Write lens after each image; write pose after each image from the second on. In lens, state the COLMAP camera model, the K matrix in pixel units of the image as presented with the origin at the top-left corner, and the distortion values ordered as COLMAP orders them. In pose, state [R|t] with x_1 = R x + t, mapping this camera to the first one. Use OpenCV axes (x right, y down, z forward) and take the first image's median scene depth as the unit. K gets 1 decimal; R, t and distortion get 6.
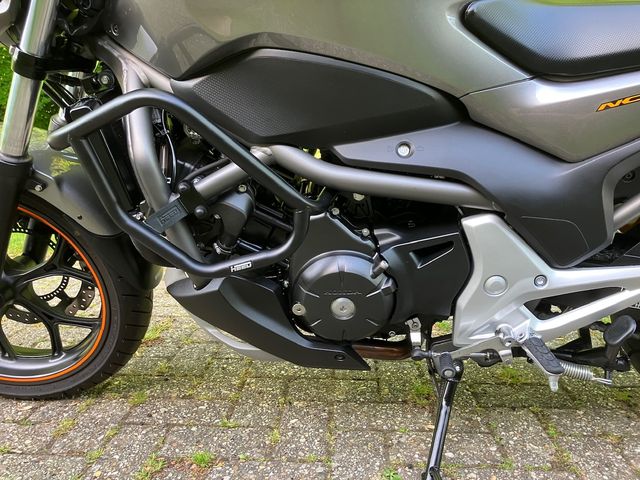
lens RADIAL K [[523.2, 0, 315.7], [0, 523.2, 232.8], [0, 0, 1]] dist [0.038742, -0.045559]
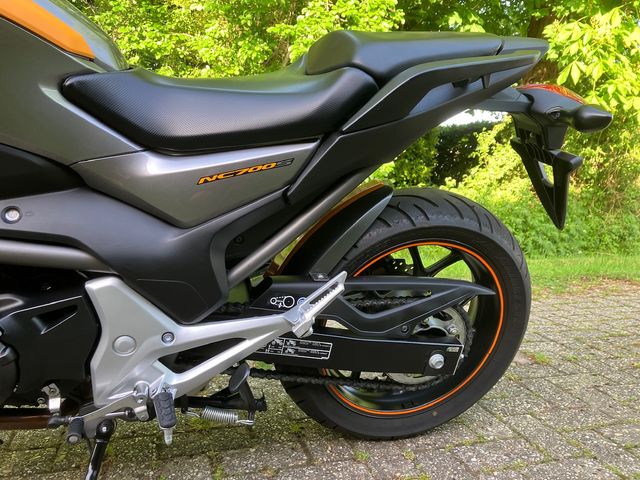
lens RADIAL K [[523.2, 0, 323.9], [0, 523.2, 238.3], [0, 0, 1]] dist [0.038742, -0.045559]
pose [[0.933504, -0.006956, 0.358499, 0.336017], [0.027265, 0.998294, -0.051626, -0.044743], [-0.357528, 0.057968, 0.932102, -0.110816]]
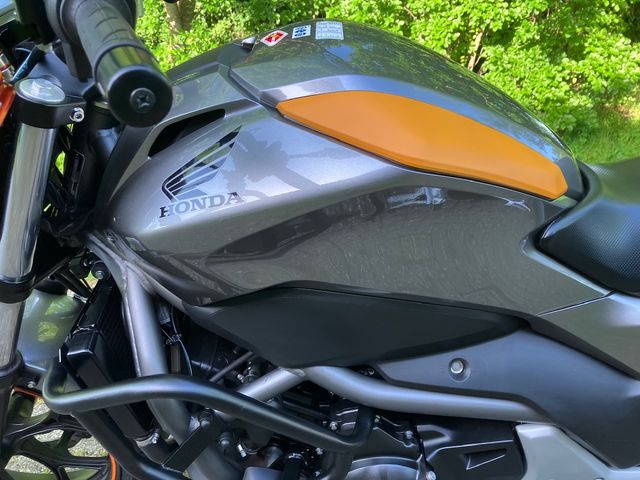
lens RADIAL K [[523.2, 0, 314.9], [0, 523.2, 249.1], [0, 0, 1]] dist [0.038742, -0.045559]
pose [[0.998836, -0.036466, 0.031578, -0.082687], [0.031053, 0.987022, 0.157553, -0.466925], [-0.036913, -0.156389, 0.987006, 0.164828]]
